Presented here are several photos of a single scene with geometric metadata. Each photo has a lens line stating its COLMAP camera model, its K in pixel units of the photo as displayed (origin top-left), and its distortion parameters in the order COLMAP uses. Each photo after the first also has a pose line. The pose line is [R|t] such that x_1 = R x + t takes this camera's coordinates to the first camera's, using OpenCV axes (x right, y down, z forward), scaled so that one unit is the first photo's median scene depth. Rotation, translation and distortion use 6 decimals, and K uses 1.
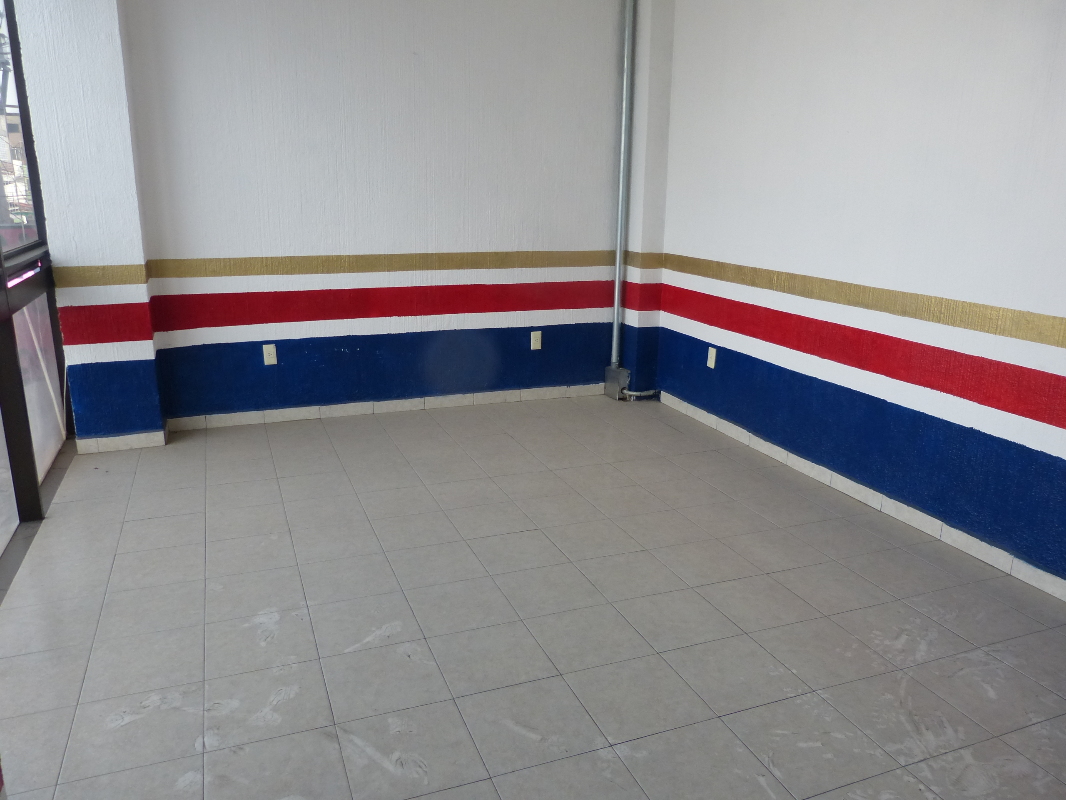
lens RADIAL K [[795.5, 0, 528.1], [0, 795.5, 398.2], [0, 0, 1]] dist [-0.025920, 0.004590]
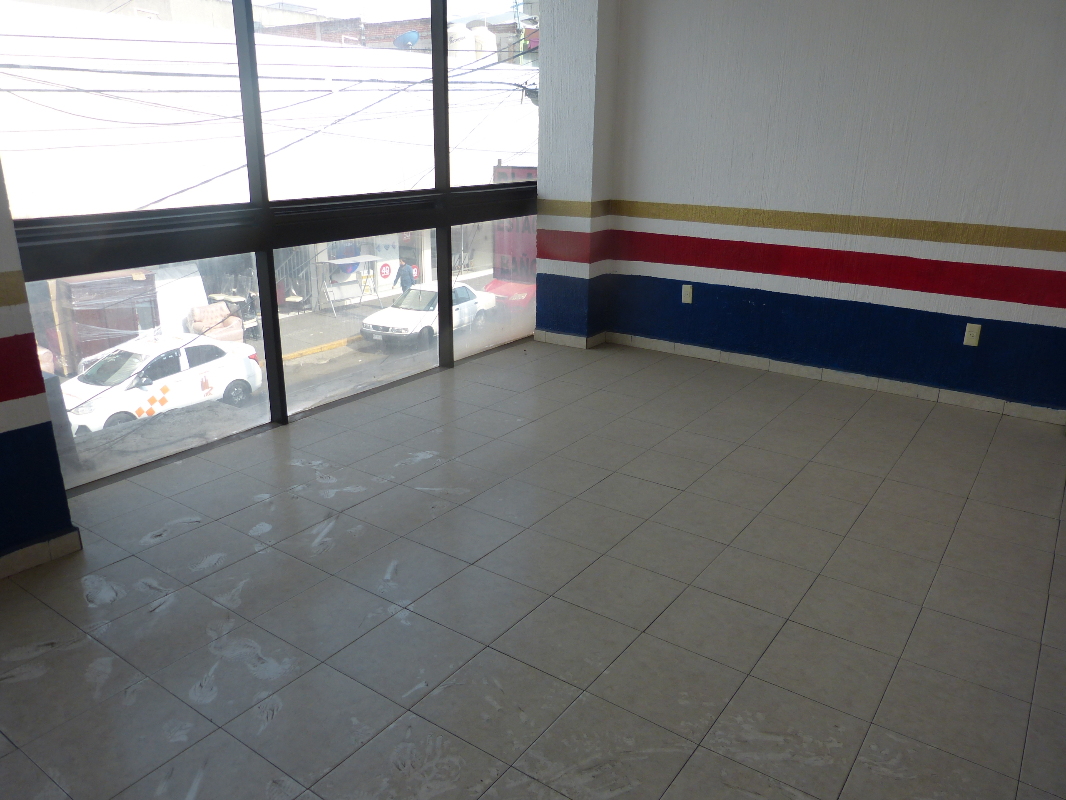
lens RADIAL K [[795.5, 0, 528.1], [0, 795.5, 398.2], [0, 0, 1]] dist [-0.025920, 0.004590]
pose [[0.553071, 0.259880, -0.791565, 0.484031], [-0.219626, 0.961977, 0.162375, -0.047766], [0.803665, 0.084043, 0.589117, 0.183733]]
